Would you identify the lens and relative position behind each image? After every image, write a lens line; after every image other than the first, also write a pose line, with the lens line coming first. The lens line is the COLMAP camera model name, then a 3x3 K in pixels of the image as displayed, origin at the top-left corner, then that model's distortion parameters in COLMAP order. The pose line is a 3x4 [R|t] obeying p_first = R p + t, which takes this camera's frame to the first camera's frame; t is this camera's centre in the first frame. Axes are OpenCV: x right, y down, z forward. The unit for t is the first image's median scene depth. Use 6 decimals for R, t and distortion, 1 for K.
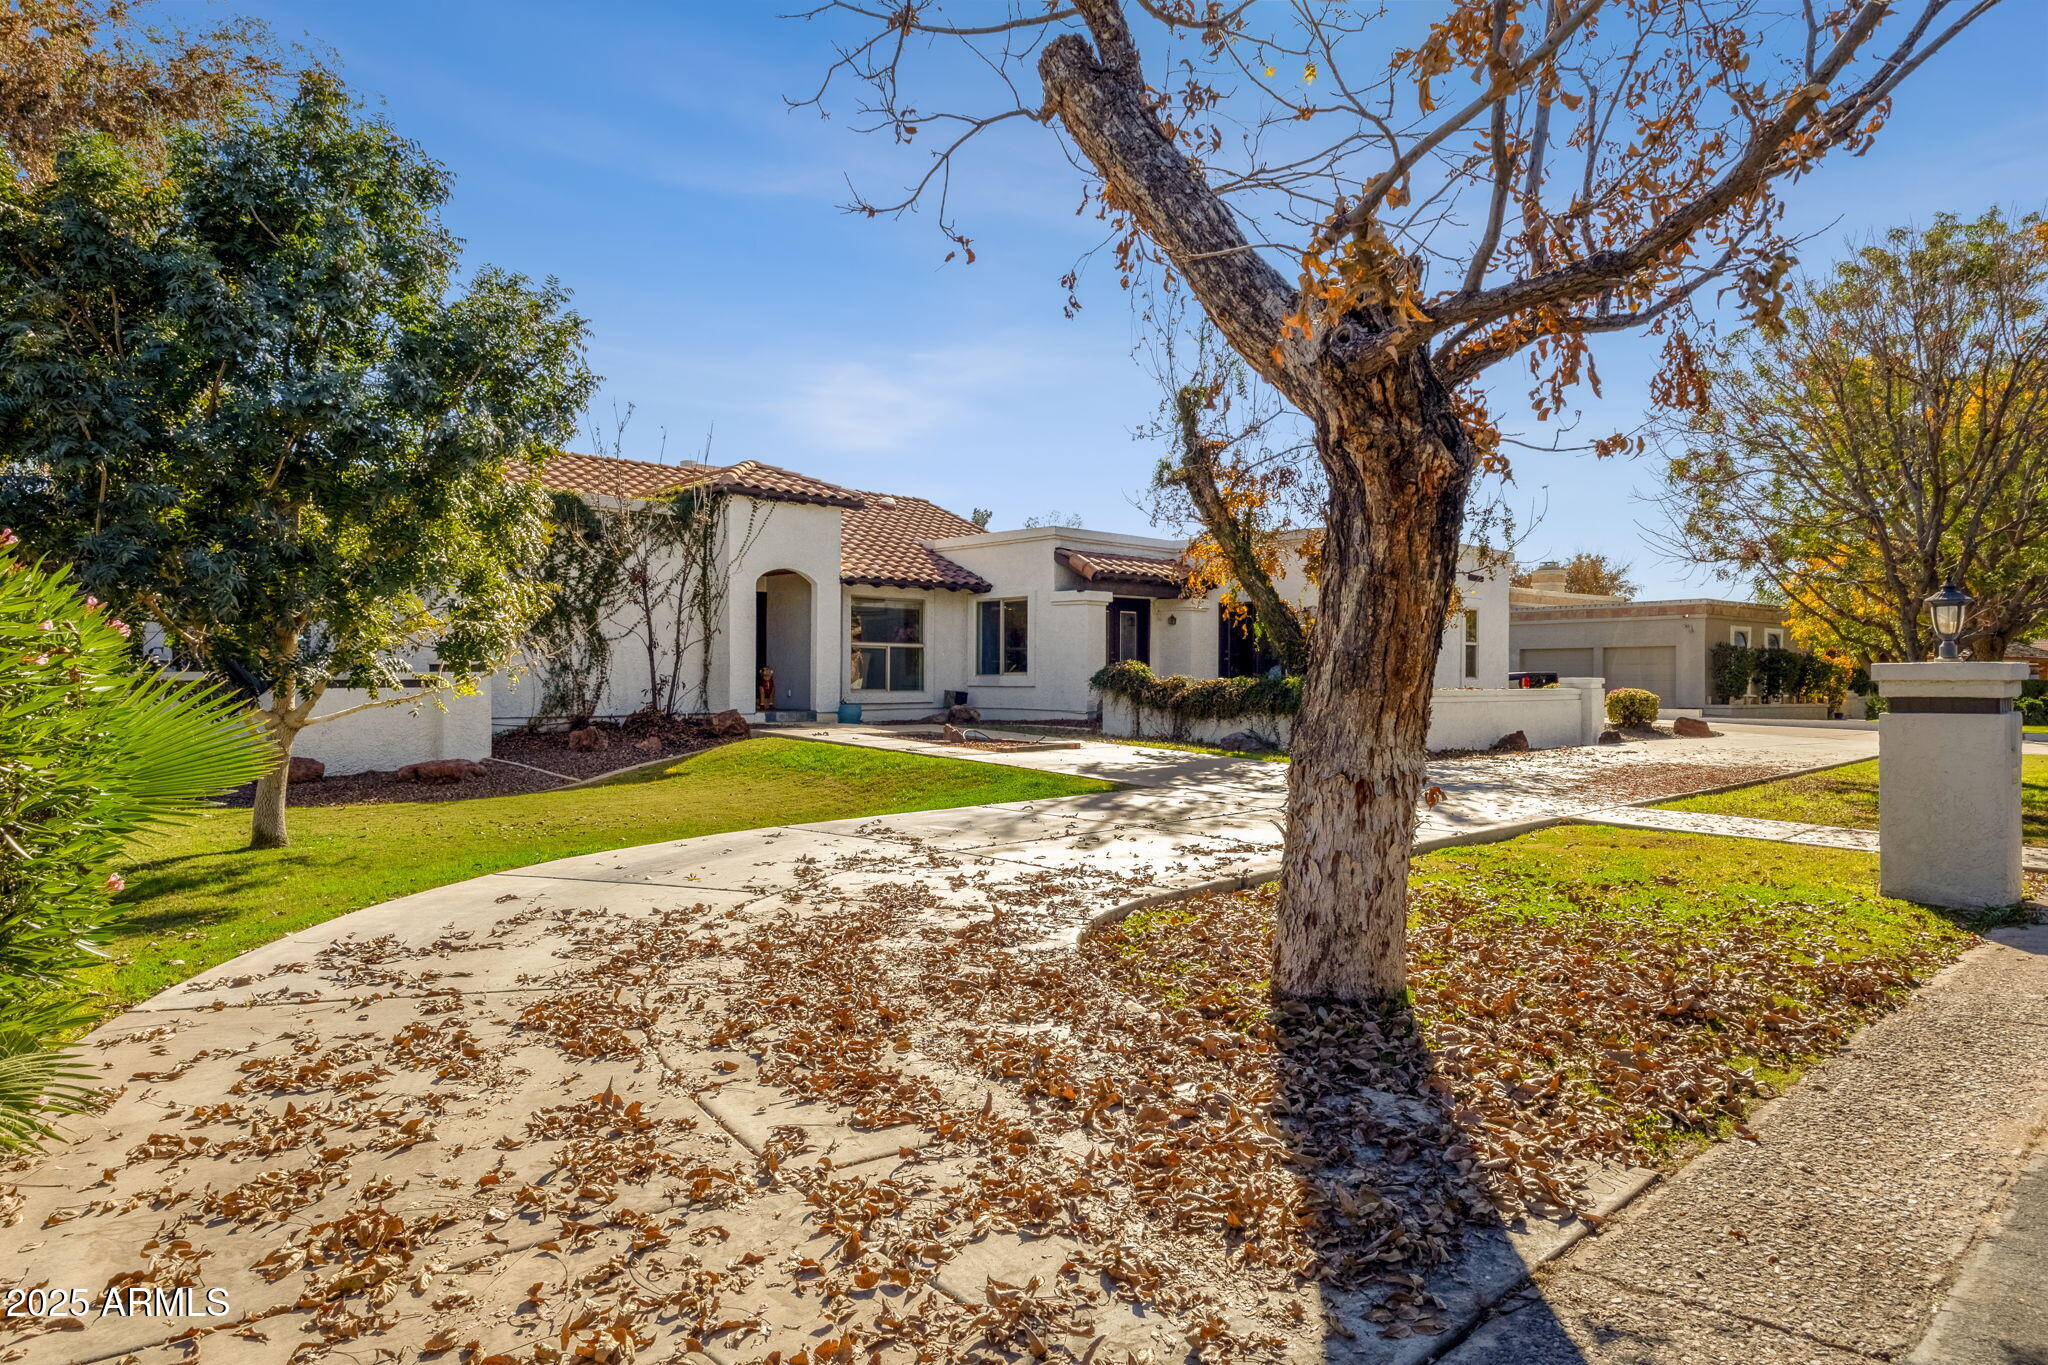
lens RADIAL K [[1122.6, 0, 1036.2], [0, 1122.6, 678.9], [0, 0, 1]] dist [0.004039, 0.000958]
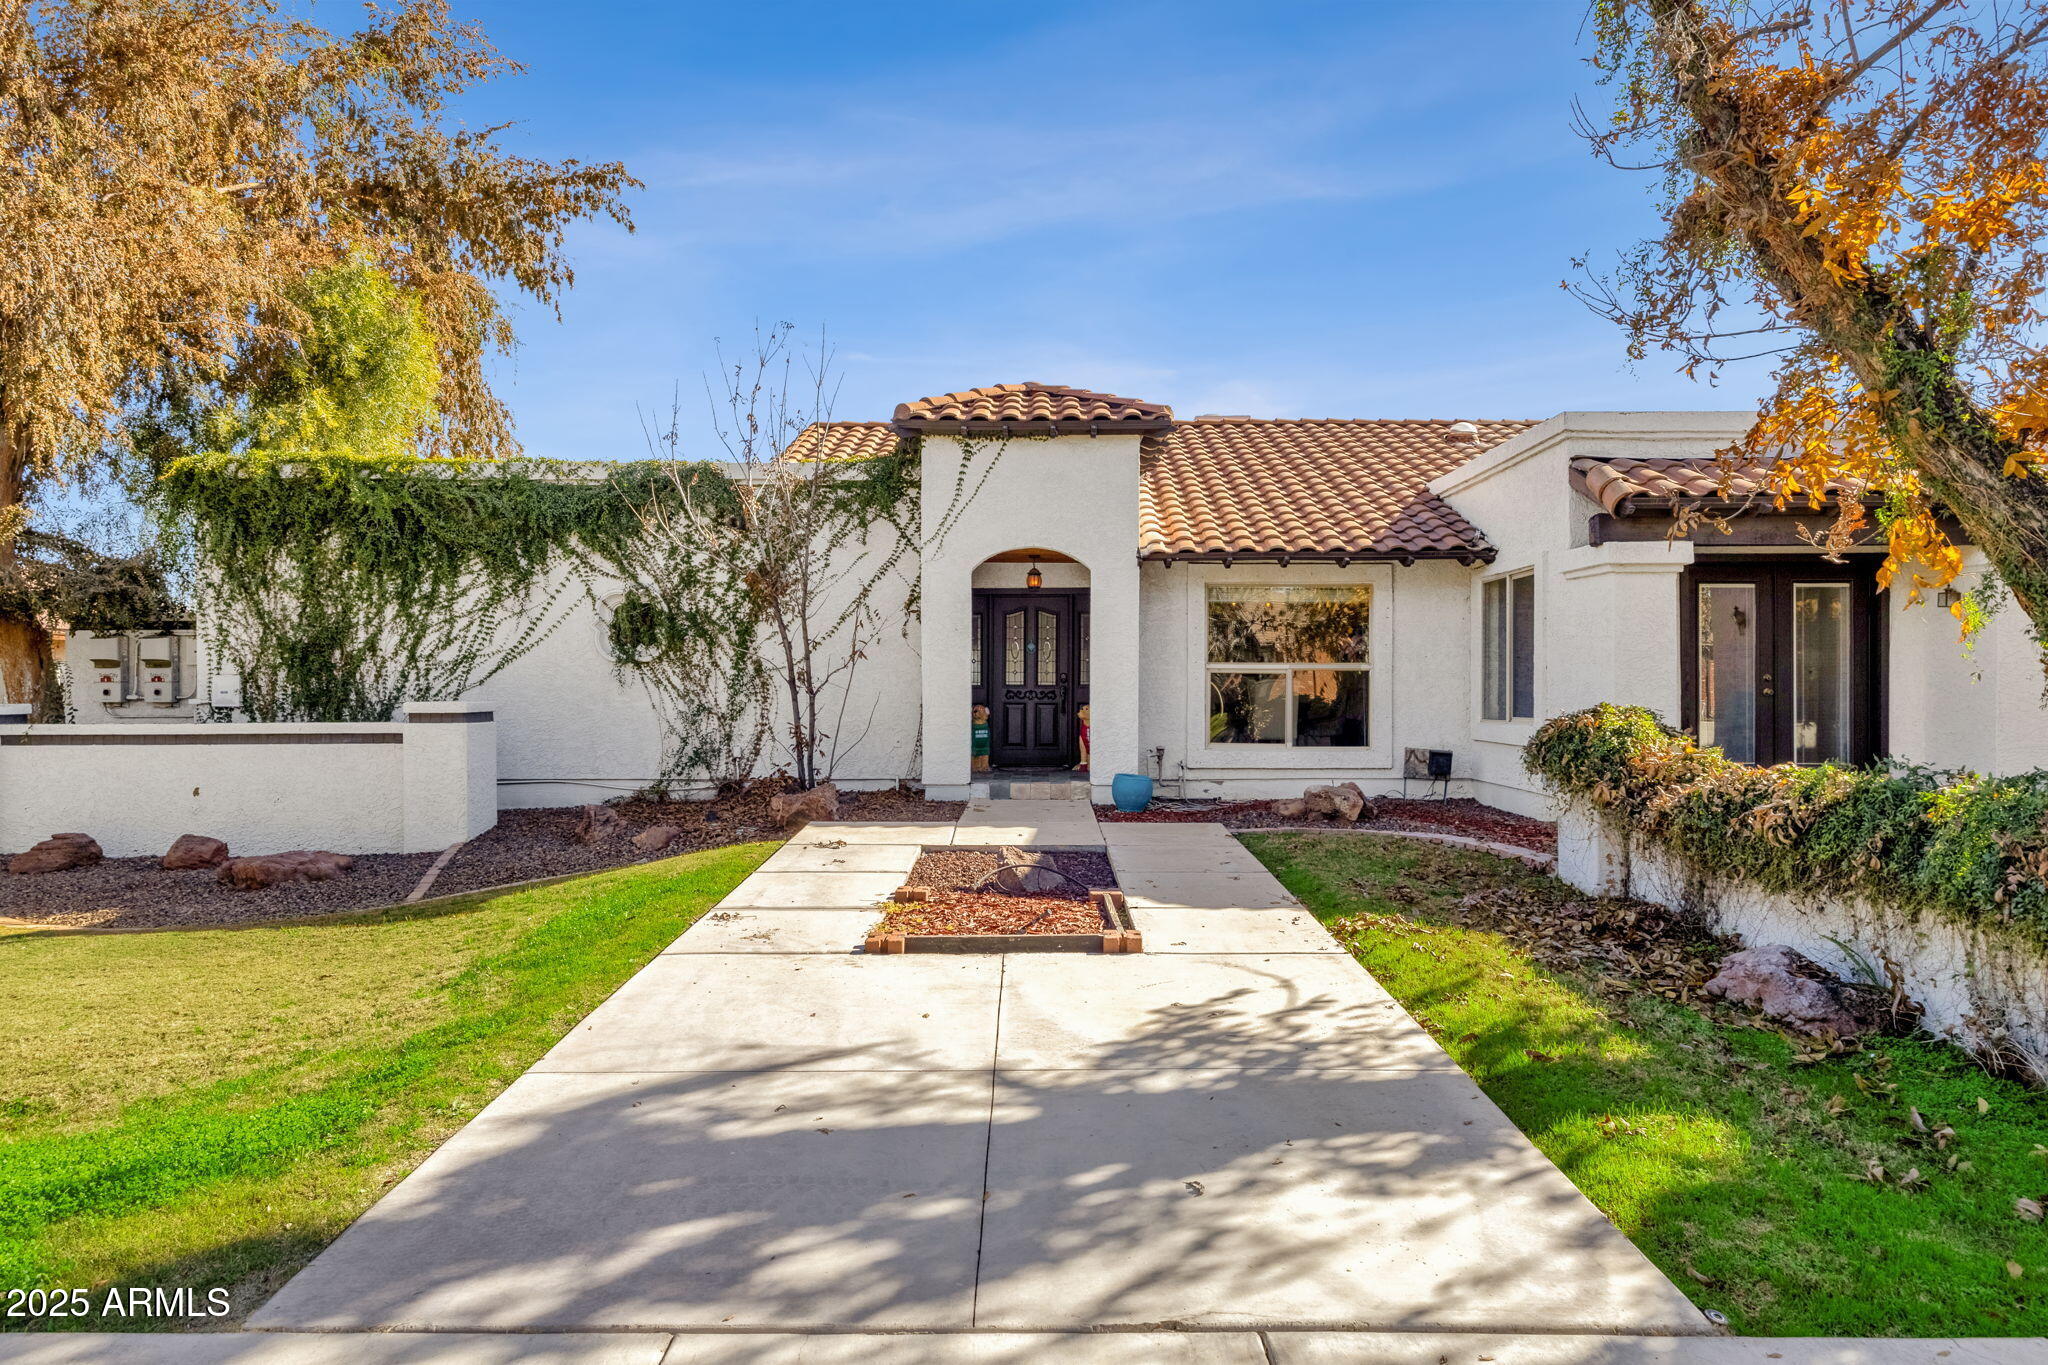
lens RADIAL K [[1122.6, 0, 1036.2], [0, 1122.6, 678.9], [0, 0, 1]] dist [0.004039, 0.000958]
pose [[0.704471, 0.000873, -0.709732, 0.212313], [-0.003216, 0.999993, -0.001962, -0.026272], [0.709725, 0.003665, 0.704469, 0.581980]]
